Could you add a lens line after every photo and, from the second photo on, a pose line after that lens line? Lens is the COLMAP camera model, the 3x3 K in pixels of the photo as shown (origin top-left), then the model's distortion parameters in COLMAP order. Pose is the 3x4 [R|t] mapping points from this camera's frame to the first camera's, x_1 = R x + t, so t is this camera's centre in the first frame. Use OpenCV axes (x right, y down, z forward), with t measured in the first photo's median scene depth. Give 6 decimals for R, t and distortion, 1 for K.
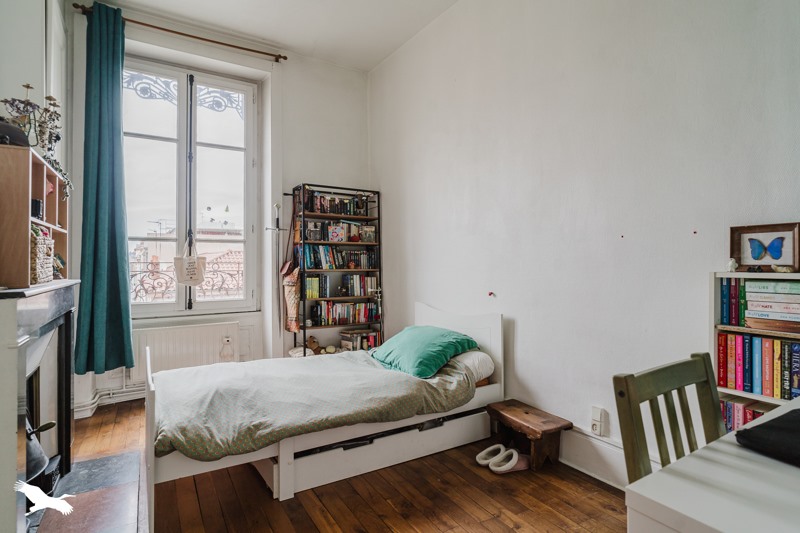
lens RADIAL K [[428.8, 0, 400.0], [0, 428.8, 266.5], [0, 0, 1]] dist [-0.001729, -0.000384]
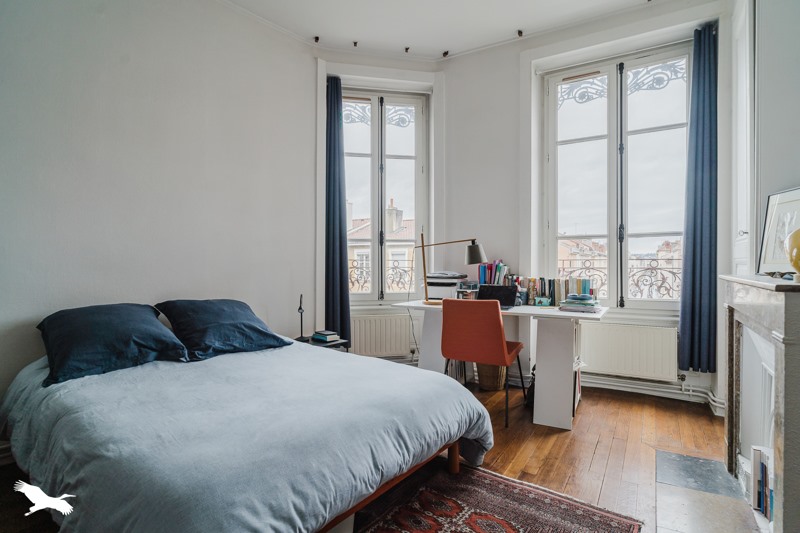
lens RADIAL K [[424.5, 0, 400.0], [0, 424.5, 266.5], [0, 0, 1]] dist [0.029021, 0.000280]
pose [[0.483040, 0.006241, -0.875576, 0.112096], [0.000603, 0.999972, 0.007460, 0.000057], [0.875598, -0.004132, 0.483023, 0.100499]]
